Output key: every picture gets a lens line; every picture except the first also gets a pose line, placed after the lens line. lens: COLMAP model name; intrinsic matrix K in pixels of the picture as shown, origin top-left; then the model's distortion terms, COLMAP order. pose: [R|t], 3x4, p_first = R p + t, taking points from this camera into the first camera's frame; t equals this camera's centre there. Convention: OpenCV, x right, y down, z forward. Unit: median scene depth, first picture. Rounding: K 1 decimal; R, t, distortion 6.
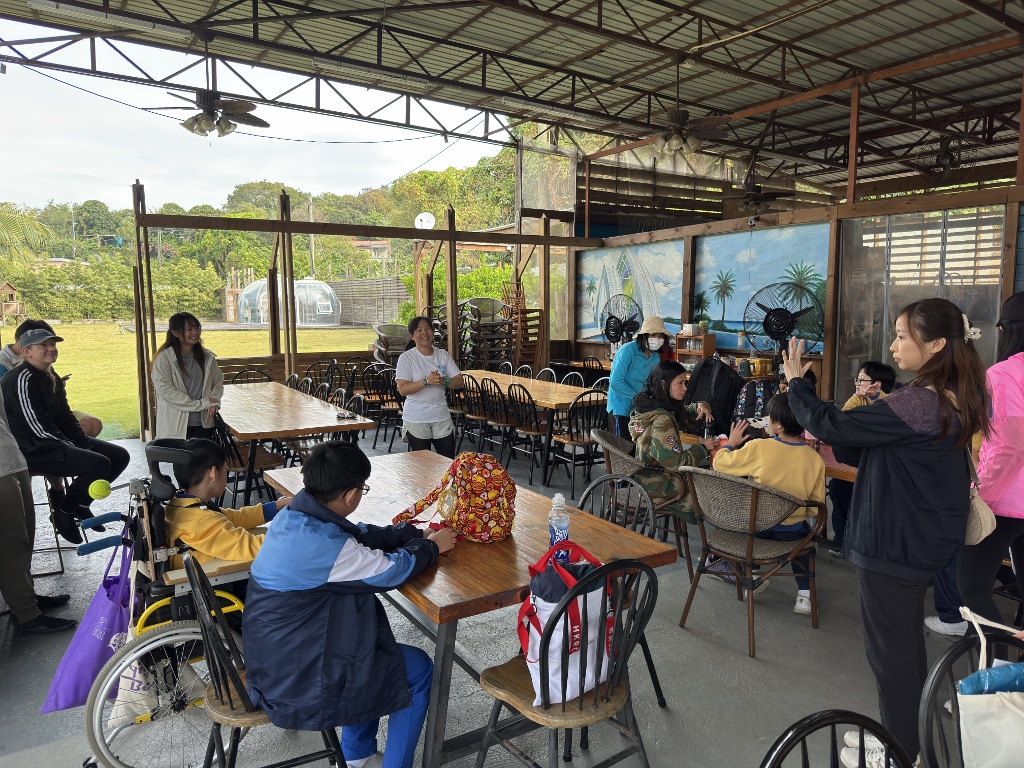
lens RADIAL K [[729.6, 0, 510.8], [0, 729.6, 382.8], [0, 0, 1]] dist [0.000961, -0.001047]
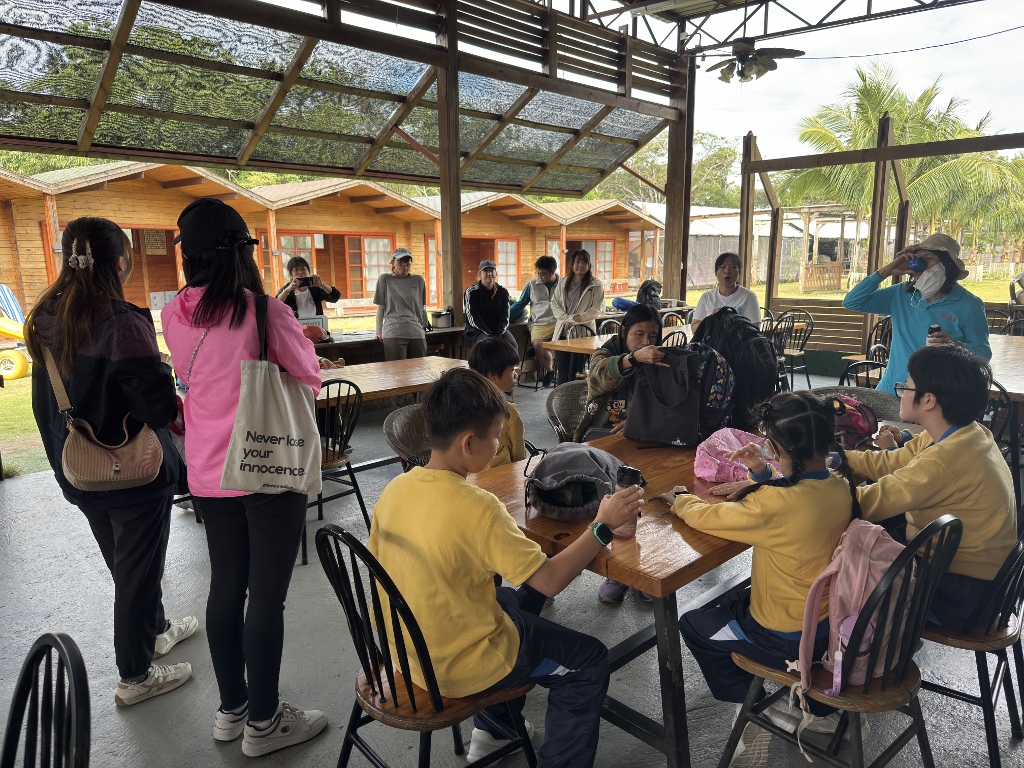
lens RADIAL K [[729.6, 0, 511.7], [0, 729.6, 384.6], [0, 0, 1]] dist [0.000961, -0.001047]
pose [[0.230145, 0.176743, -0.956972, 1.119914], [-0.096532, 0.982665, 0.158273, -0.074048], [0.968357, 0.055953, 0.243217, 0.802348]]
